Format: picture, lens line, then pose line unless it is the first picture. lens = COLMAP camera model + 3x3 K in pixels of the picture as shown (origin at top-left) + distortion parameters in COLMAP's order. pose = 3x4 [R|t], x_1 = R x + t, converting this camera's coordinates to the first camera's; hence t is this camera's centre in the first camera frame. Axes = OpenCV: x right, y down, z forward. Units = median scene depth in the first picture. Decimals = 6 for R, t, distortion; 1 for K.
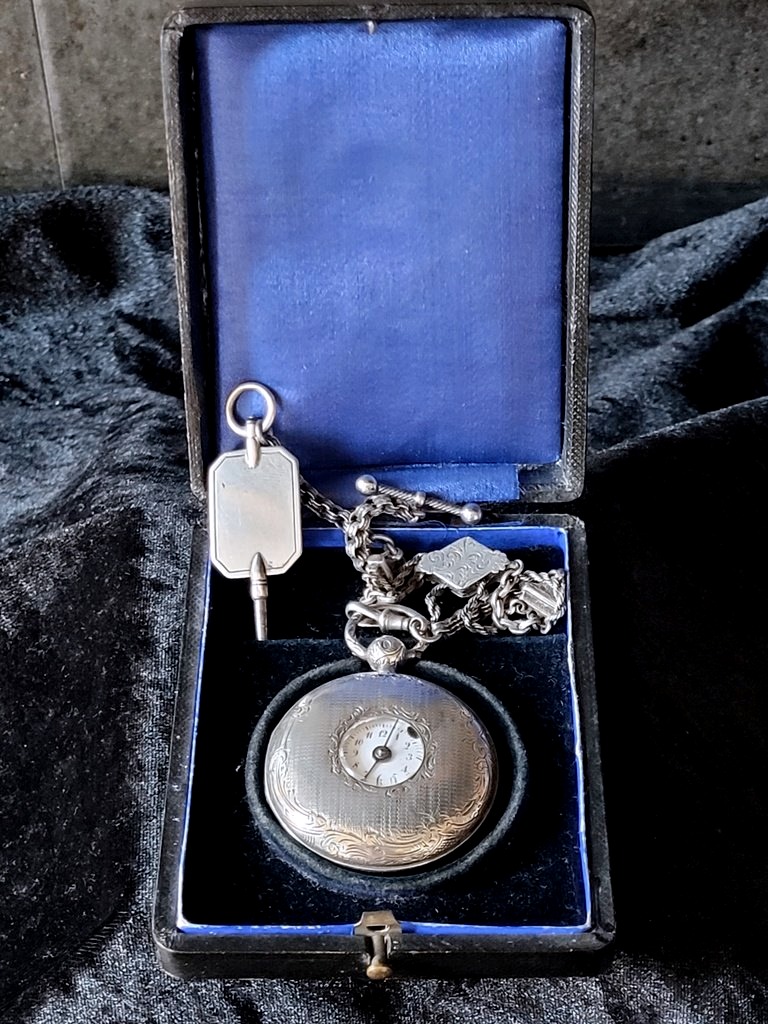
lens RADIAL K [[2302.9, 0, 384.0], [0, 2302.9, 512.0], [0, 0, 1]] dist [0.029954, -0.471357]
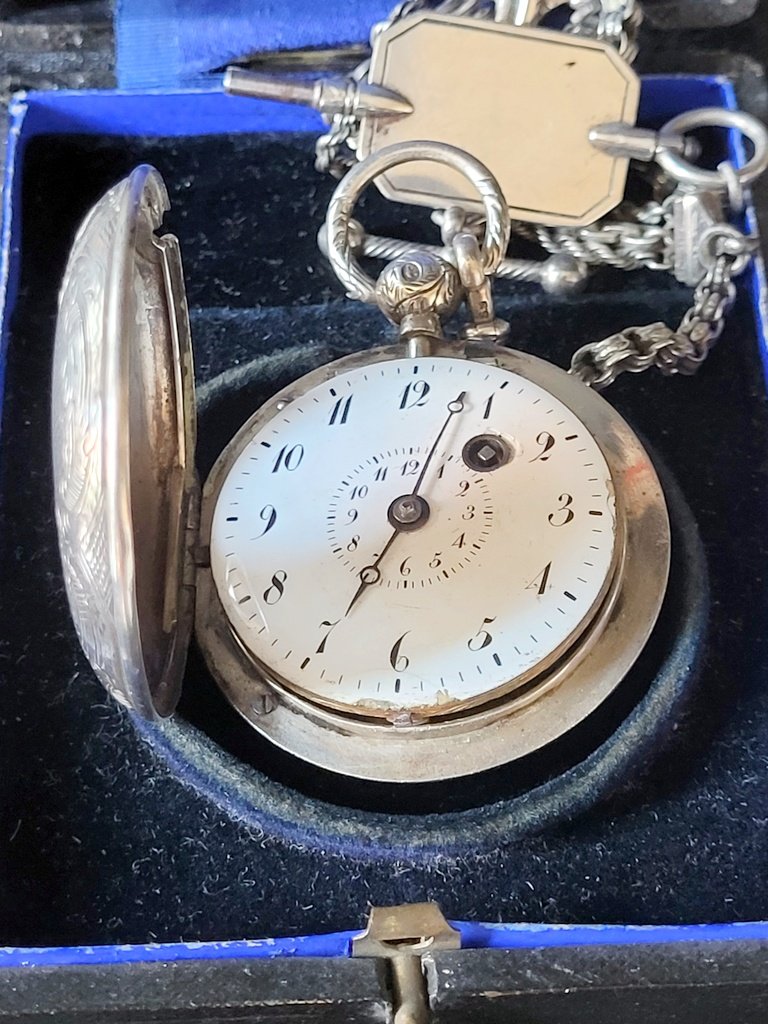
lens RADIAL K [[2302.9, 0, 384.0], [0, 2302.9, 512.0], [0, 0, 1]] dist [0.029954, -0.471357]
pose [[0.998521, -0.032273, 0.043762, -0.020795], [0.027602, 0.994254, 0.103430, 0.048462], [-0.046849, -0.102069, 0.993674, 0.511057]]
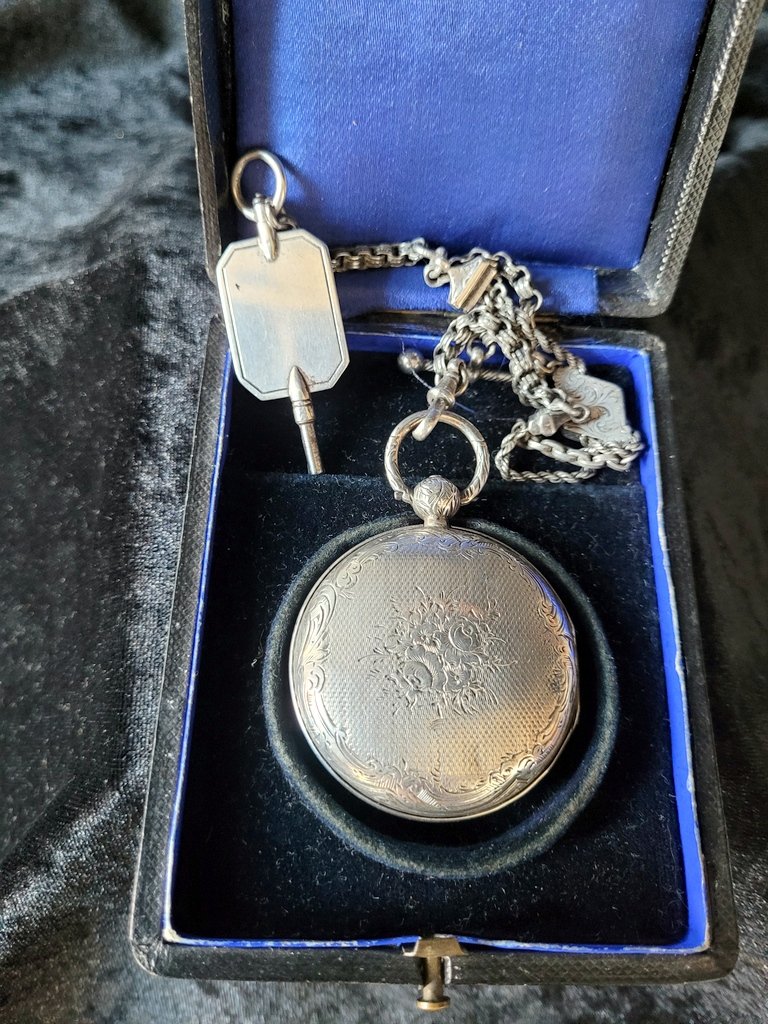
lens RADIAL K [[815.3, 0, 384.0], [0, 815.3, 512.0], [0, 0, 1]] dist [-0.035912, -0.002909]
pose [[0.996579, 0.042286, 0.071003, -0.038846], [-0.064604, 0.934418, 0.350271, -0.037703], [-0.051535, -0.353660, 0.933953, 0.718677]]
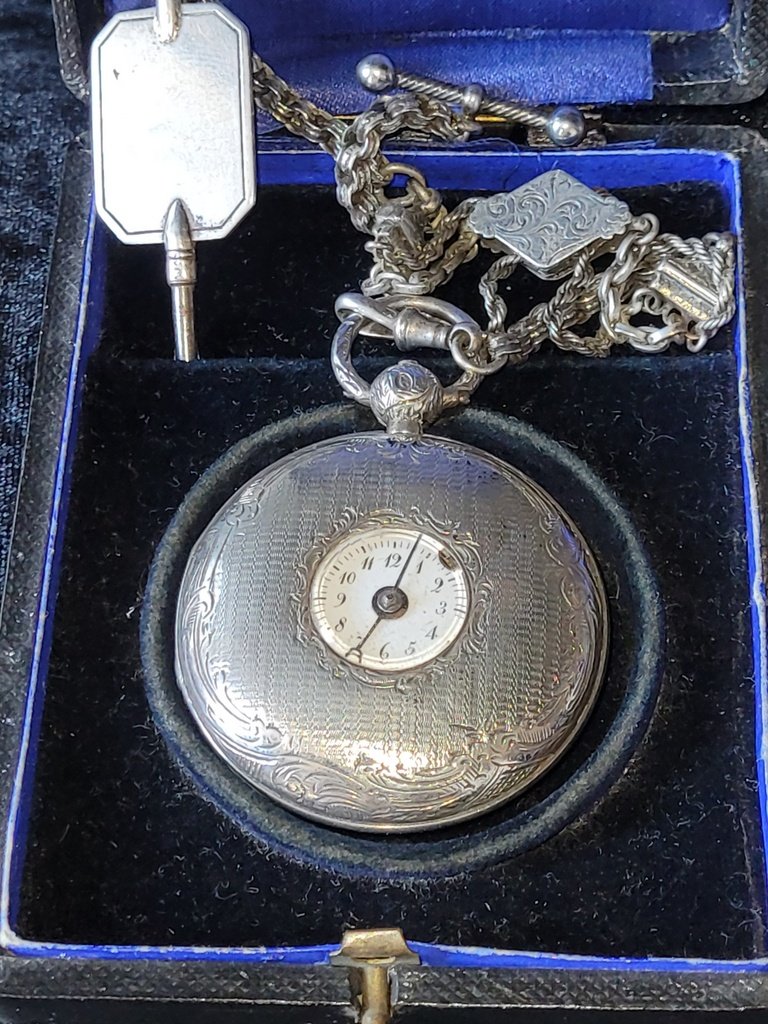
lens RADIAL K [[2302.9, 0, 384.0], [0, 2302.9, 512.0], [0, 0, 1]] dist [0.029954, -0.471357]
pose [[0.999234, 0.008656, -0.038158, 0.016800], [-0.000191, 0.976290, 0.216468, -0.029249], [0.039127, -0.216295, 0.975544, 0.451823]]
